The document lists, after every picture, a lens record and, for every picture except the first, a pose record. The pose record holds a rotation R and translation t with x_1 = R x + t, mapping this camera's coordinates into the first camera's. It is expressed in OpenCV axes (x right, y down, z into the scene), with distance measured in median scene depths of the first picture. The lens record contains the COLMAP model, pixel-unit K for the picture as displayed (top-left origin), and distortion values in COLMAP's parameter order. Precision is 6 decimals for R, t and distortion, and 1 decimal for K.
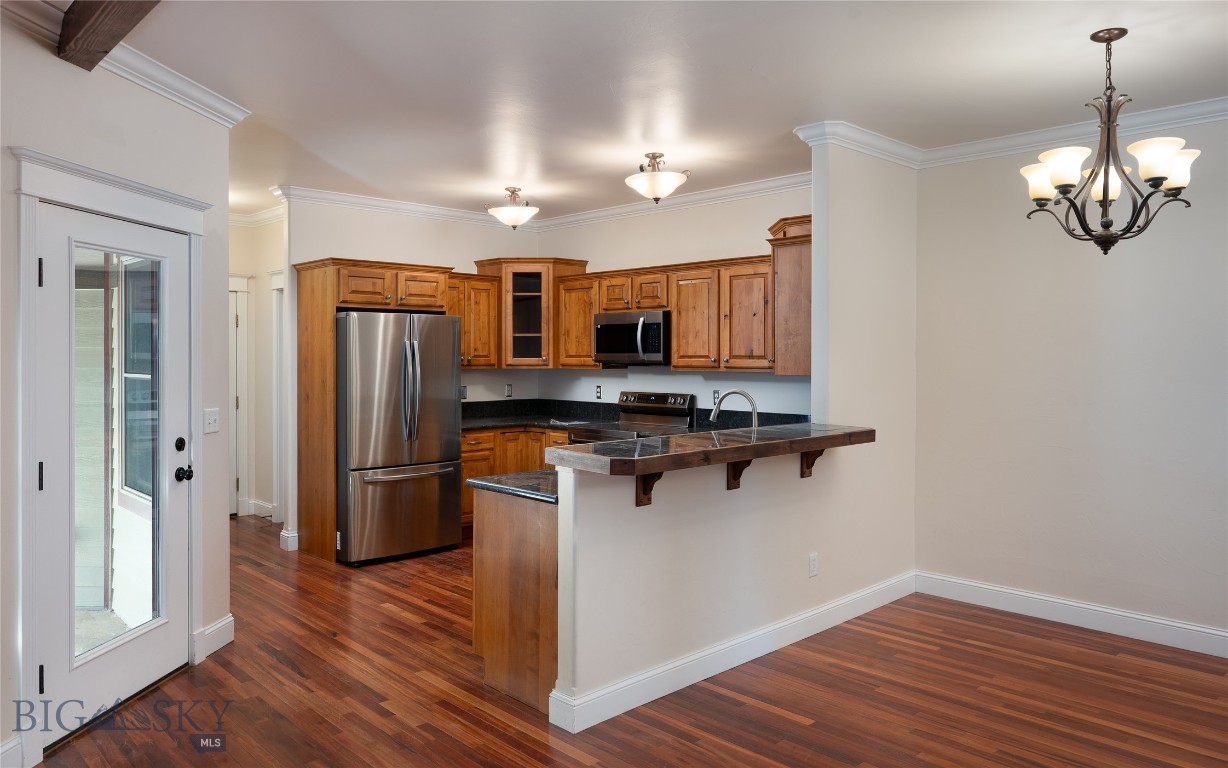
lens RADIAL K [[840.6, 0, 610.3], [0, 840.6, 348.6], [0, 0, 1]] dist [-0.006132, 0.005584]
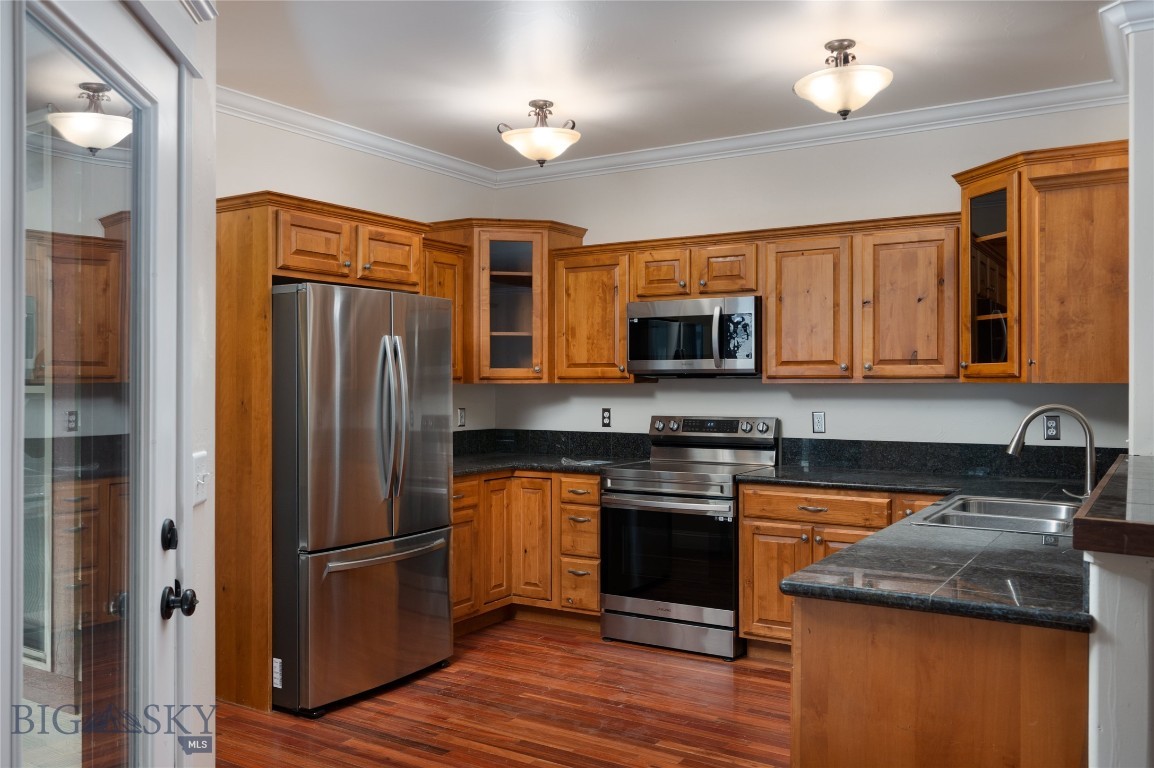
lens RADIAL K [[941.7, 0, 577.4], [0, 941.7, 373.4], [0, 0, 1]] dist [0.000892, -0.016592]
pose [[0.969783, -0.001125, 0.243968, -0.270403], [0.001120, 0.999999, 0.000162, 0.018089], [-0.243968, 0.000116, 0.969783, 0.297939]]
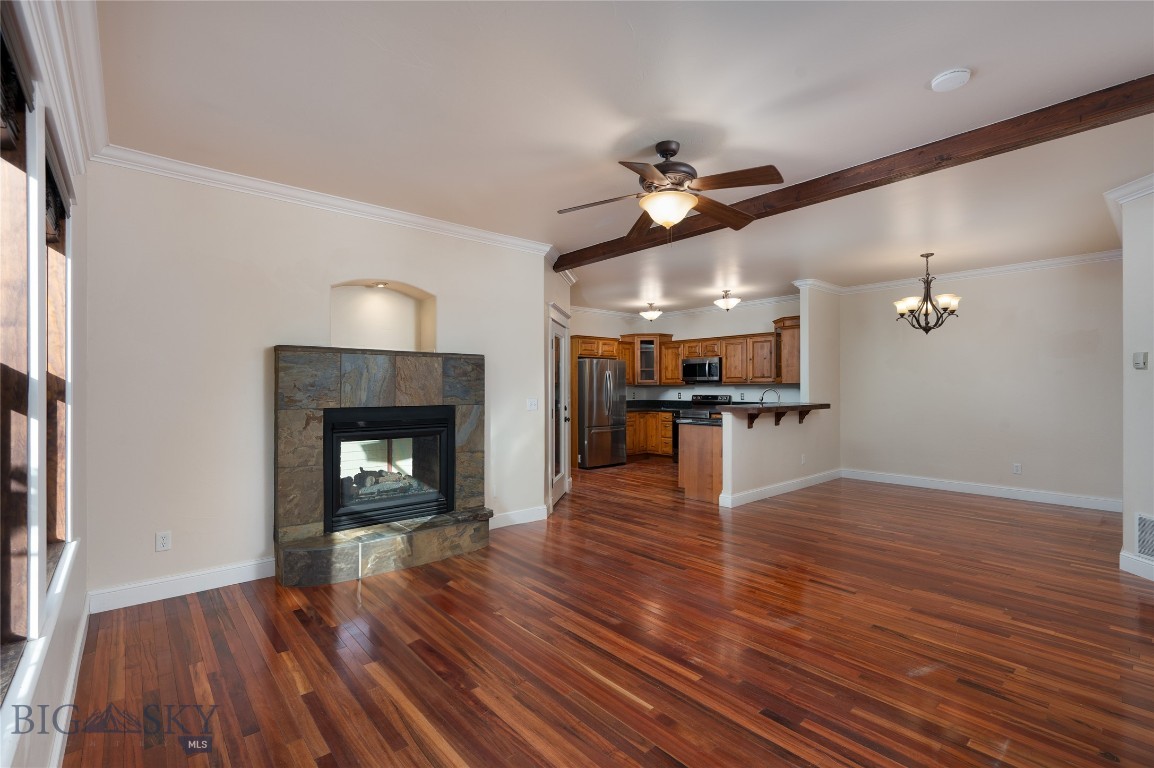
lens RADIAL K [[519.2, 0, 577.1], [0, 519.2, 378.7], [0, 0, 1]] dist [-0.000575, -0.000098]
pose [[0.998955, -0.005055, -0.045427, -0.255202], [0.004571, 0.999932, -0.010768, 0.025398], [0.045479, 0.010549, 0.998910, -0.400214]]
